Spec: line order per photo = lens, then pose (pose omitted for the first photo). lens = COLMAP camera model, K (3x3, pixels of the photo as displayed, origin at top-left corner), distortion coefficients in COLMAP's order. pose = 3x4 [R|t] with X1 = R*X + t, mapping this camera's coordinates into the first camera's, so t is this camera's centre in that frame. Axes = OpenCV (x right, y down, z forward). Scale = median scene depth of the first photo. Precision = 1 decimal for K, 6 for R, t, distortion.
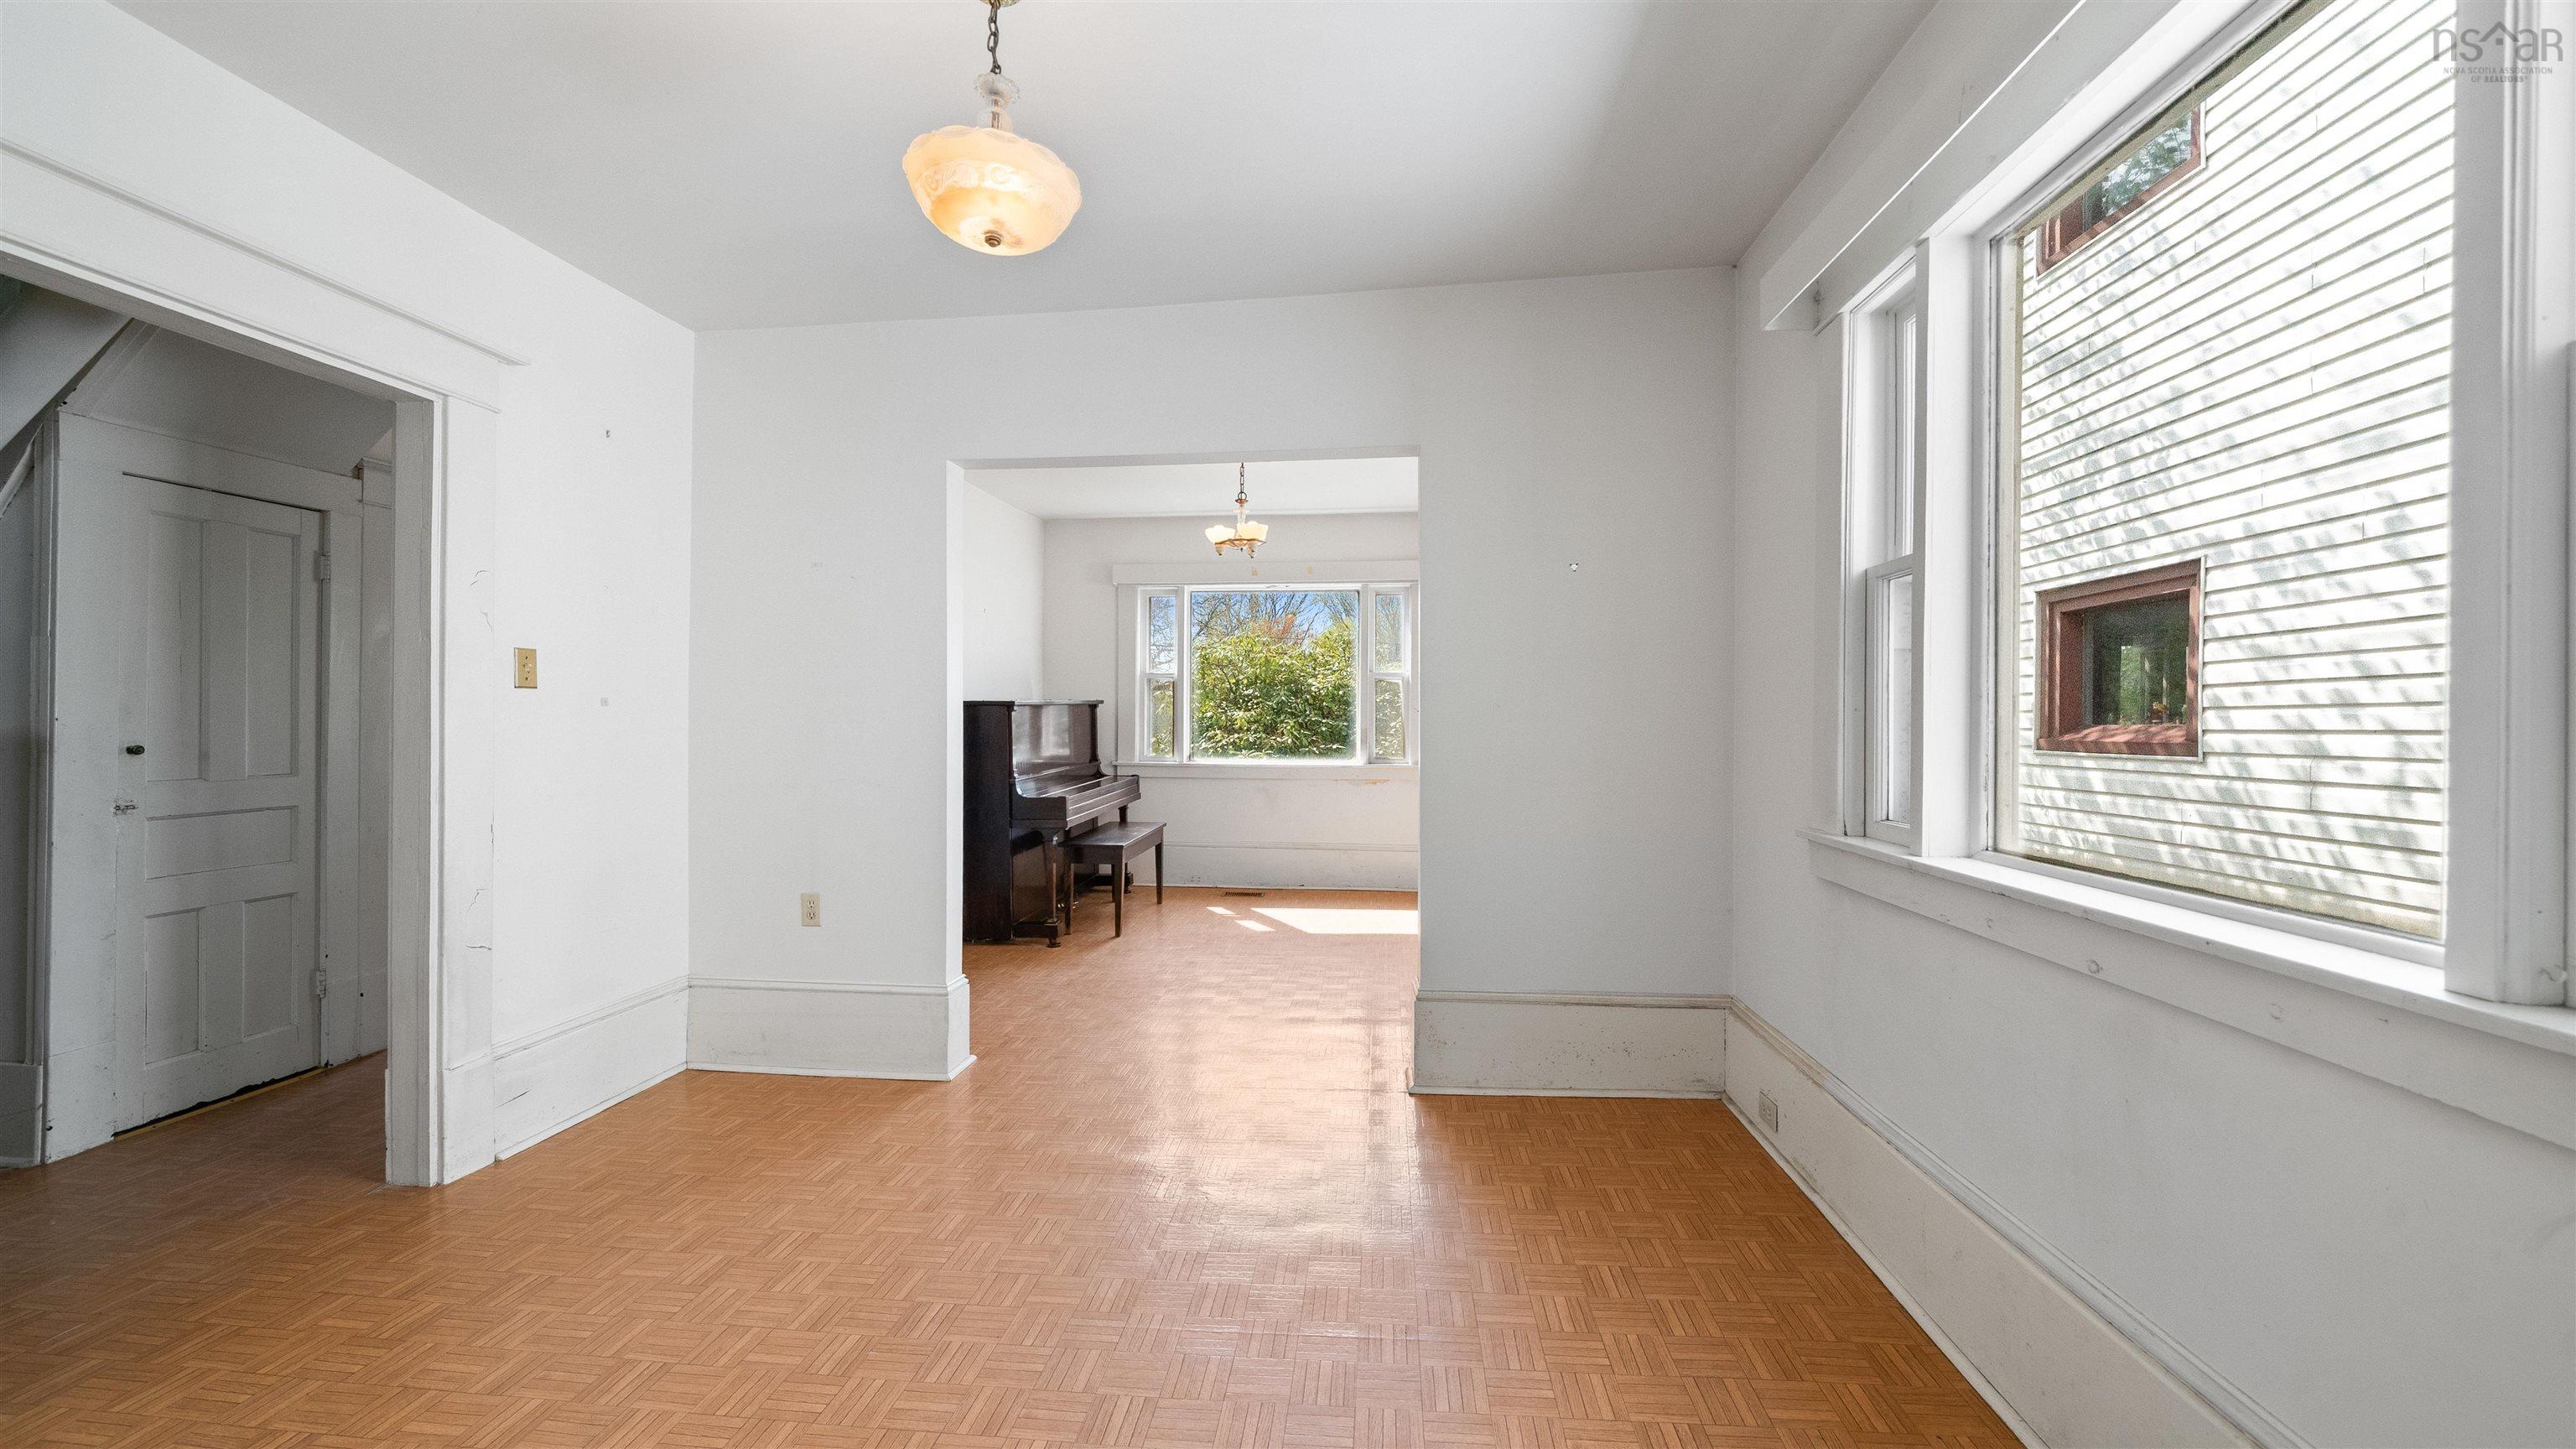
lens RADIAL K [[943.0, 0, 1284.9], [0, 943.0, 717.0], [0, 0, 1]] dist [-0.003724, -0.000382]
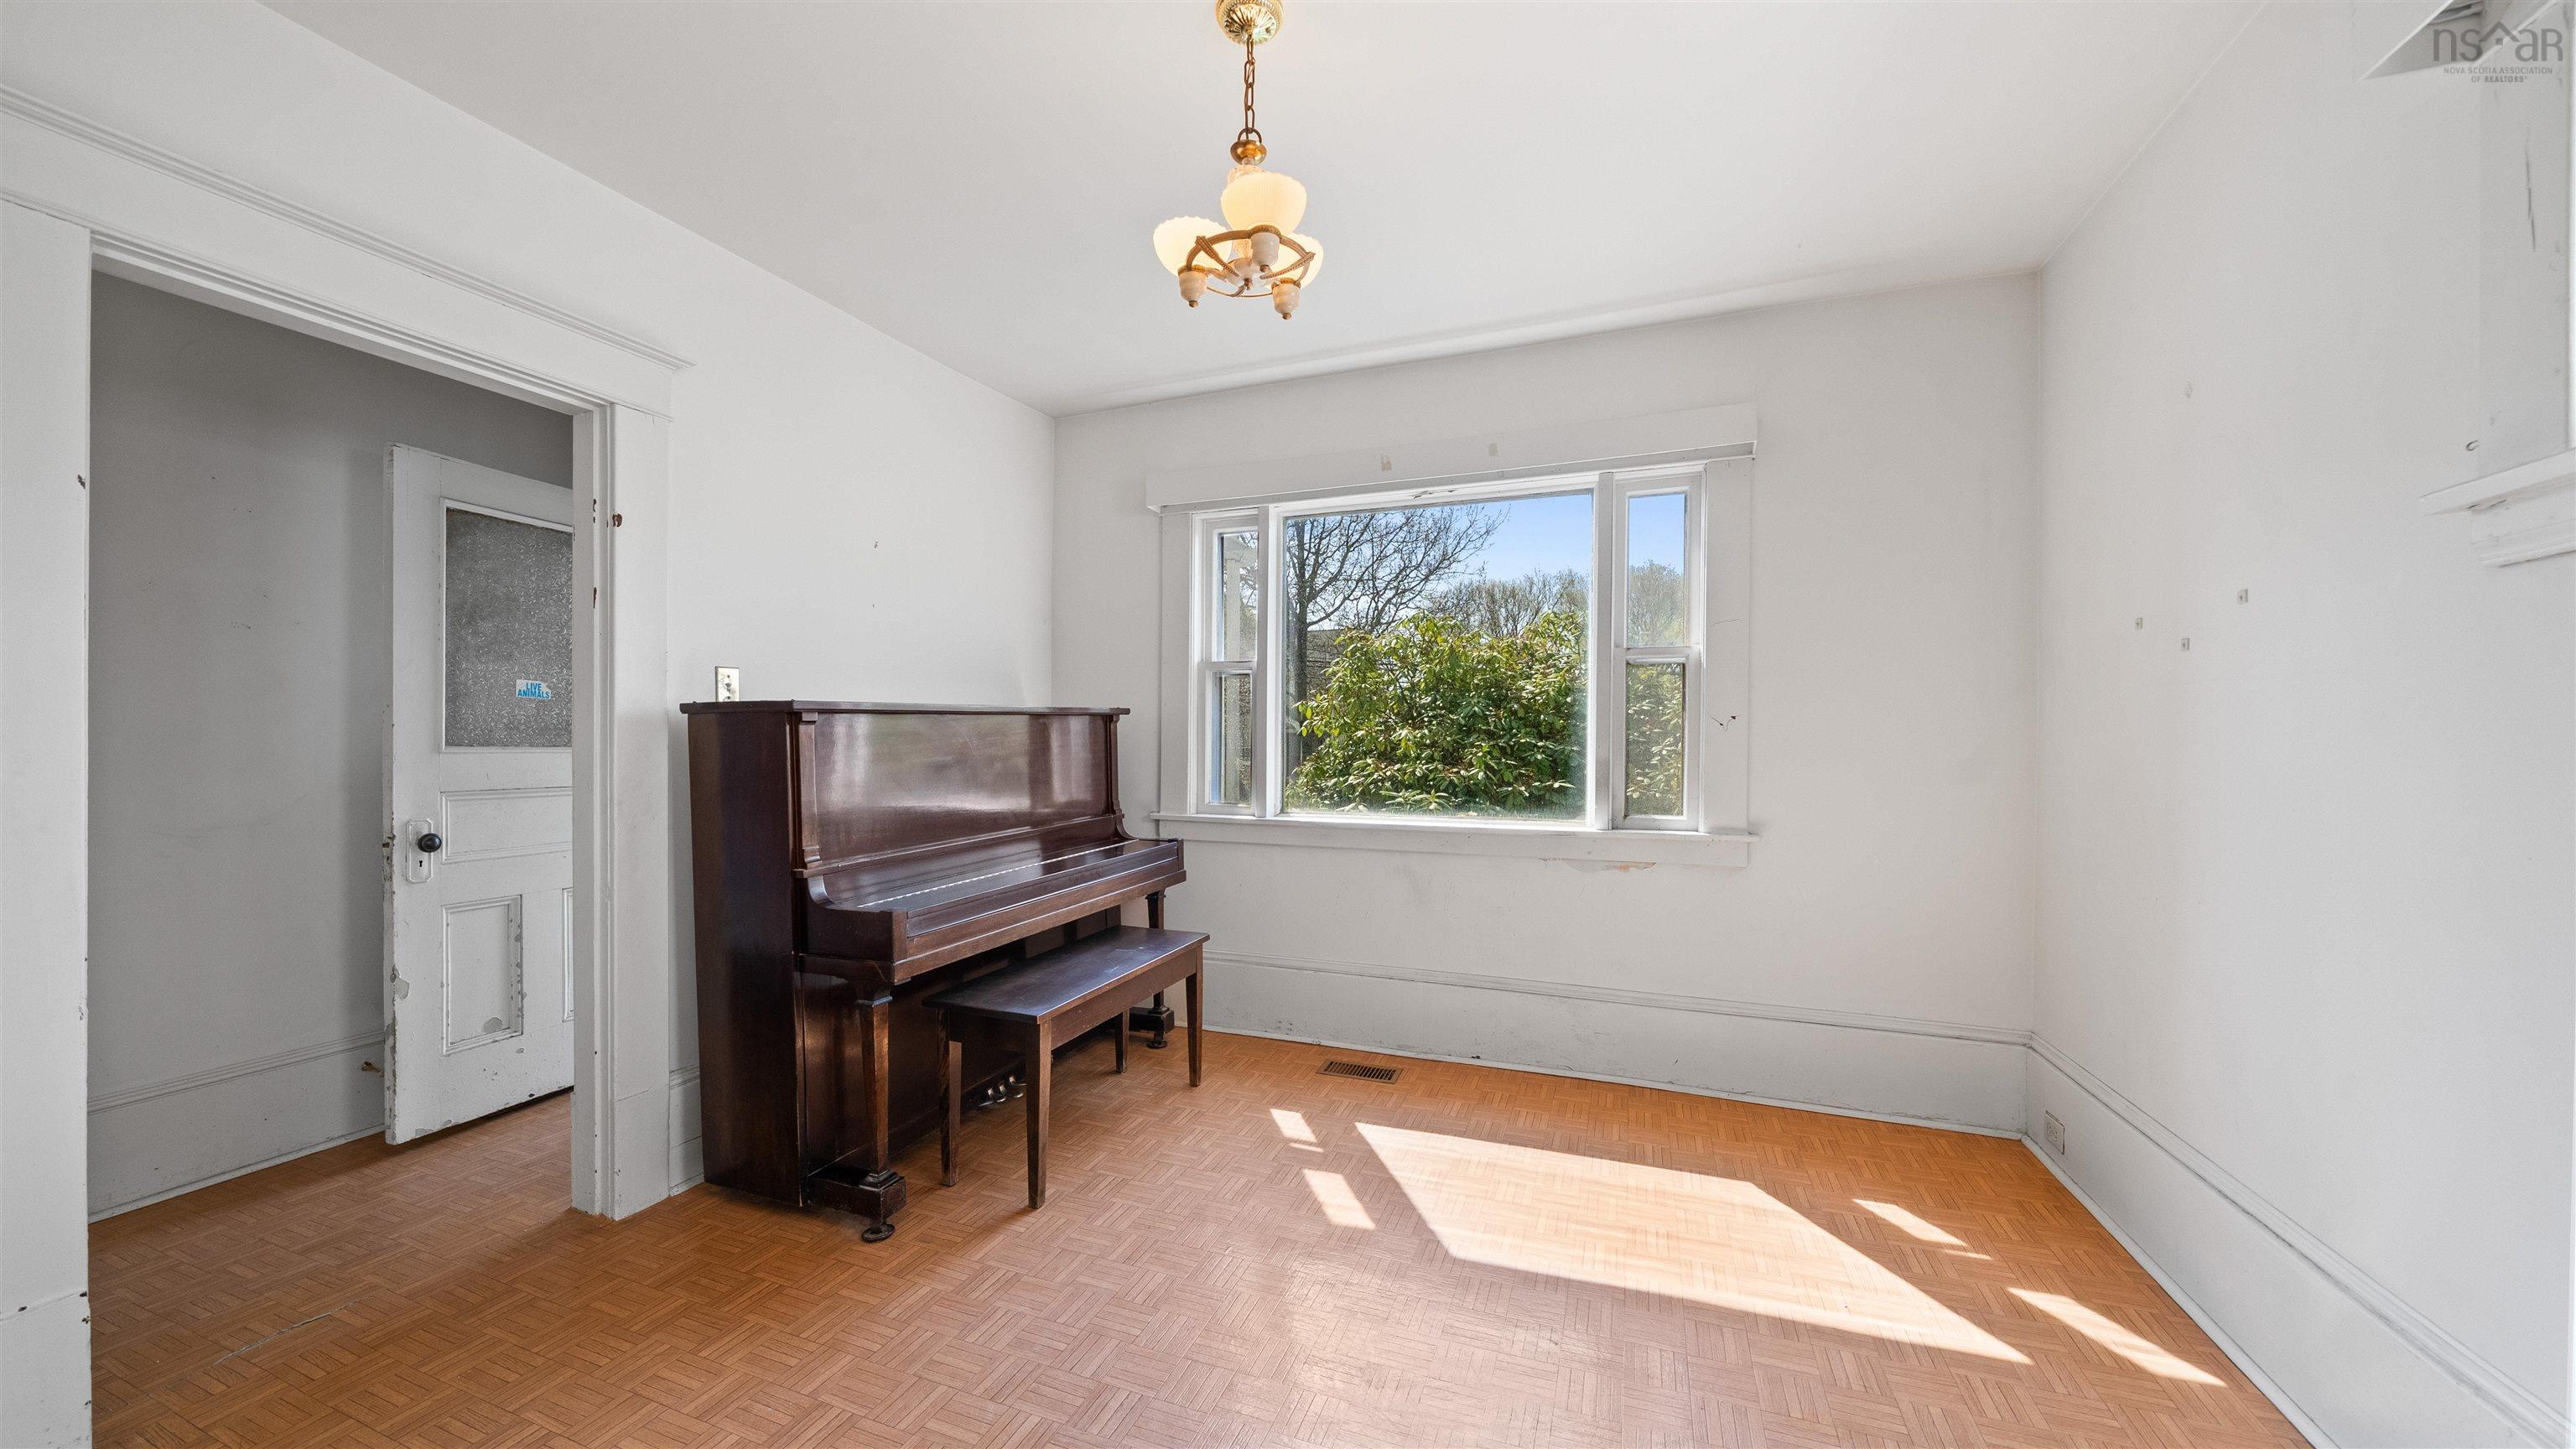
lens RADIAL K [[943.0, 0, 1286.9], [0, 943.0, 709.2], [0, 0, 1]] dist [-0.003724, -0.000382]
pose [[0.967269, -0.007573, -0.253640, 0.047056], [-0.000626, 0.999480, -0.032227, 0.001610], [0.253753, 0.031331, 0.966762, 0.437460]]
